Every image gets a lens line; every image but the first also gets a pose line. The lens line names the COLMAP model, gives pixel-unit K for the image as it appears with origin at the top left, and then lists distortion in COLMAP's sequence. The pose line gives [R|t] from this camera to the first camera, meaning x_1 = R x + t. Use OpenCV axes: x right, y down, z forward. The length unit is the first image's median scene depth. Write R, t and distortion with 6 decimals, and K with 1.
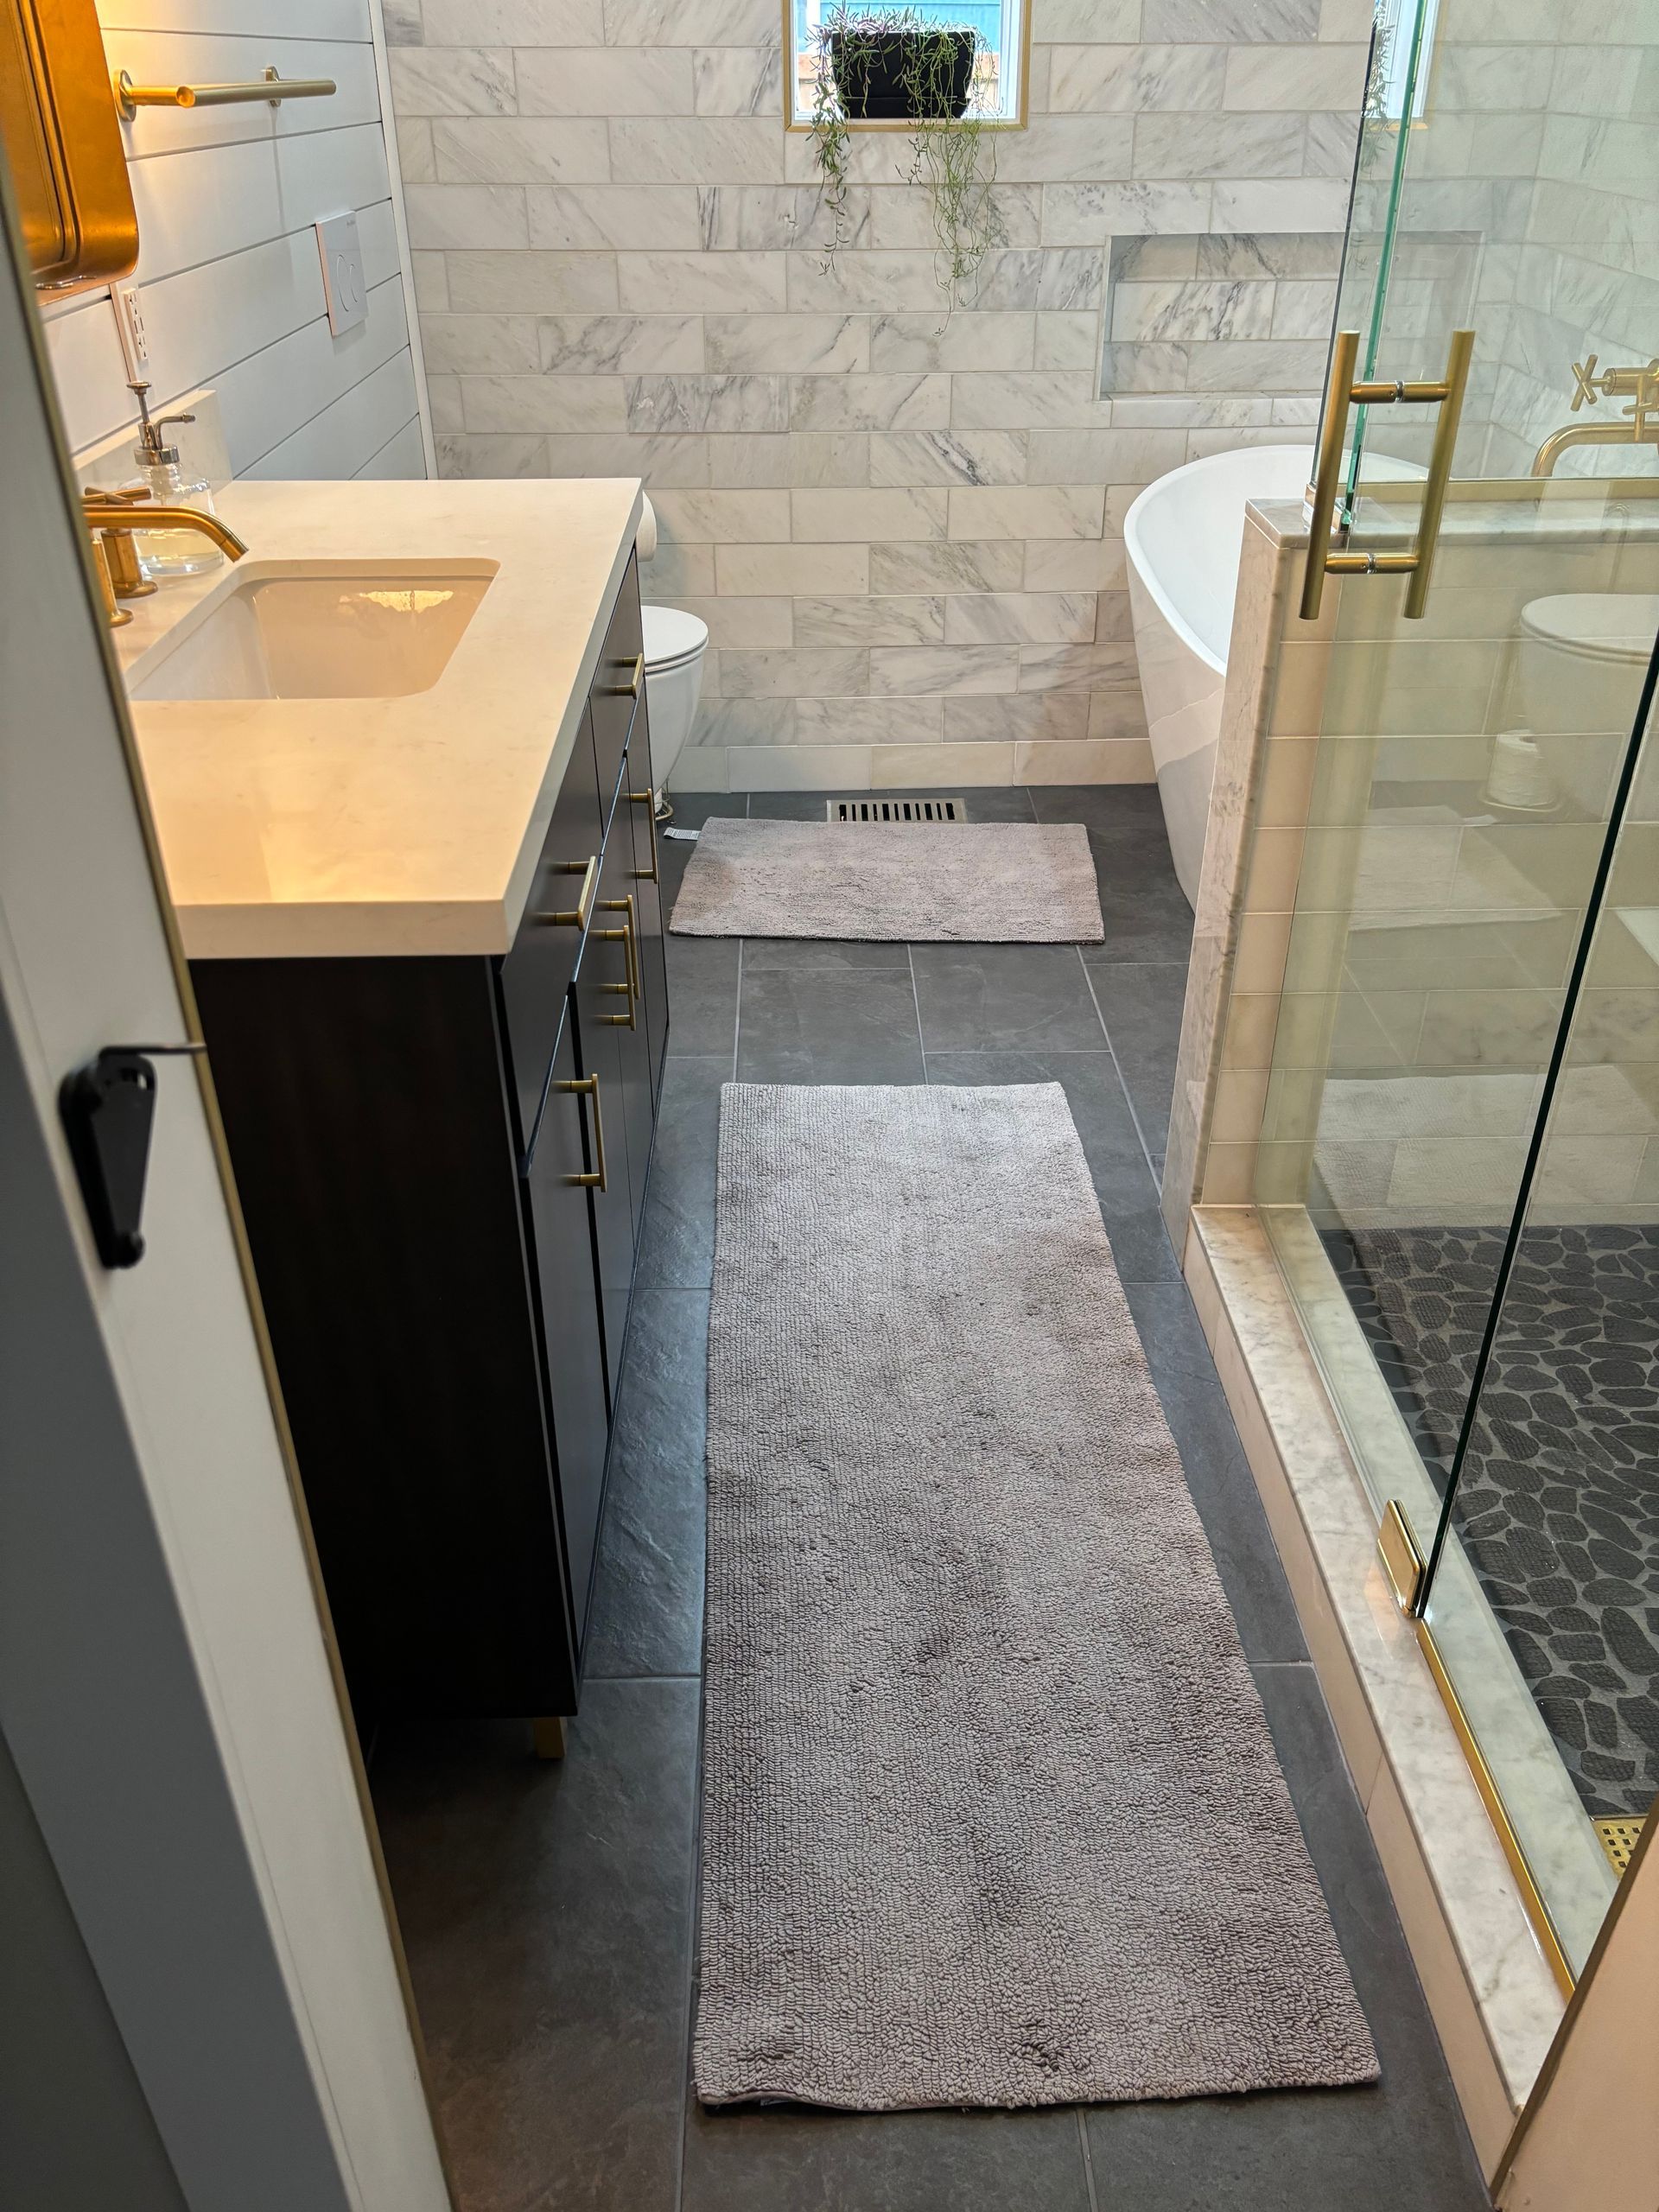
lens RADIAL K [[1676.6, 0, 843.7], [0, 1676.6, 1103.1], [0, 0, 1]] dist [0.045330, -0.058472]
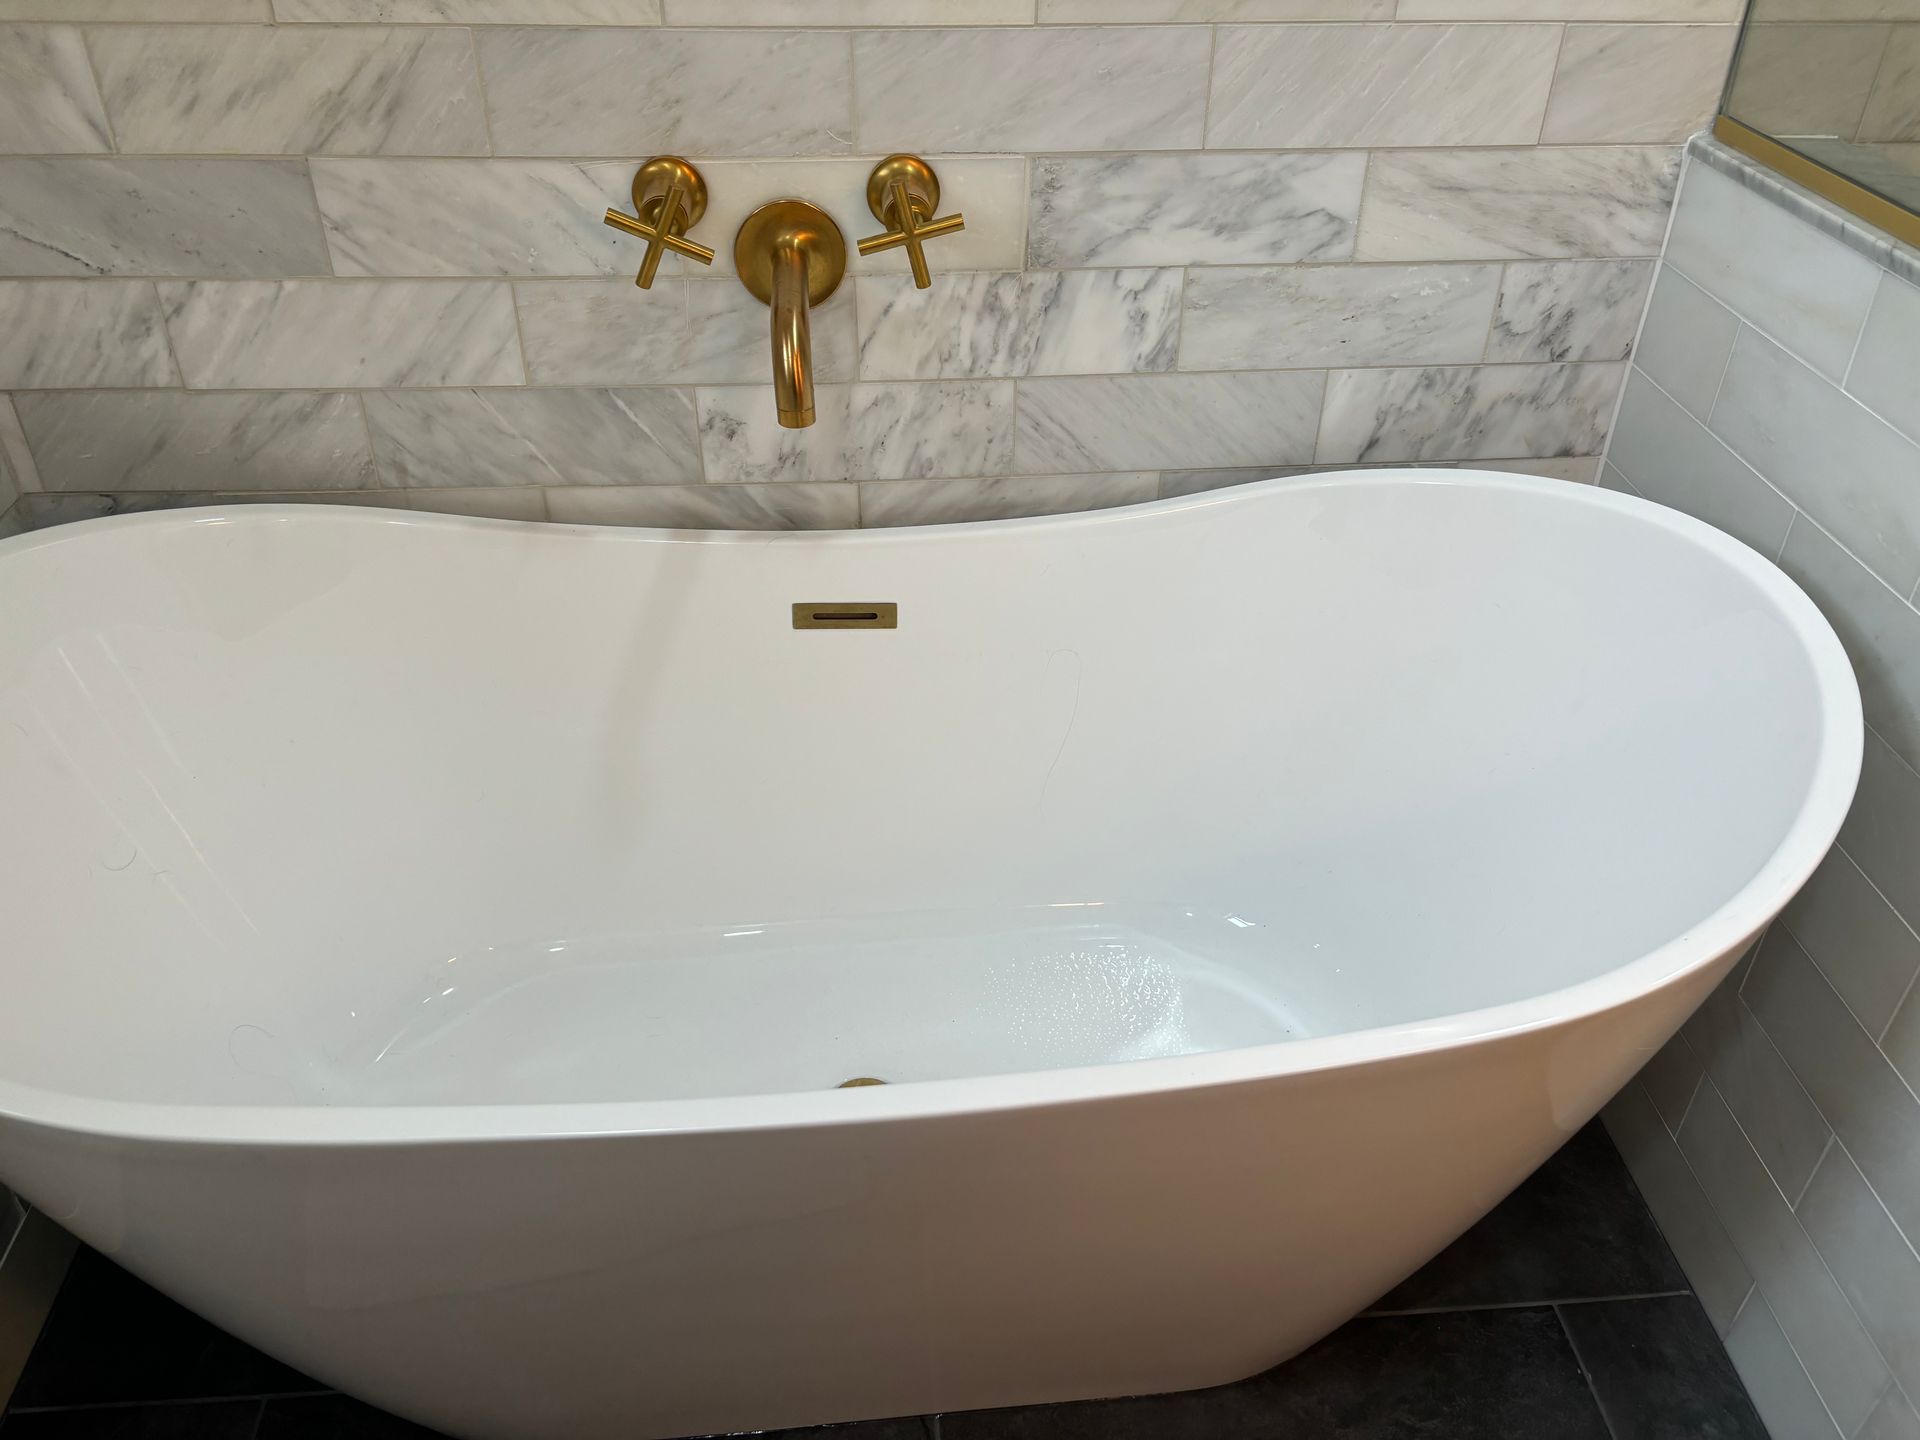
lens RADIAL K [[1455.2, 0, 1003.3], [0, 1455.2, 707.8], [0, 0, 1]] dist [0.045330, -0.058472]
pose [[-0.051671, -0.580324, 0.812745, -0.018290], [0.519084, 0.679651, 0.518292, -0.446568], [-0.853160, 0.448664, 0.266118, 0.753209]]
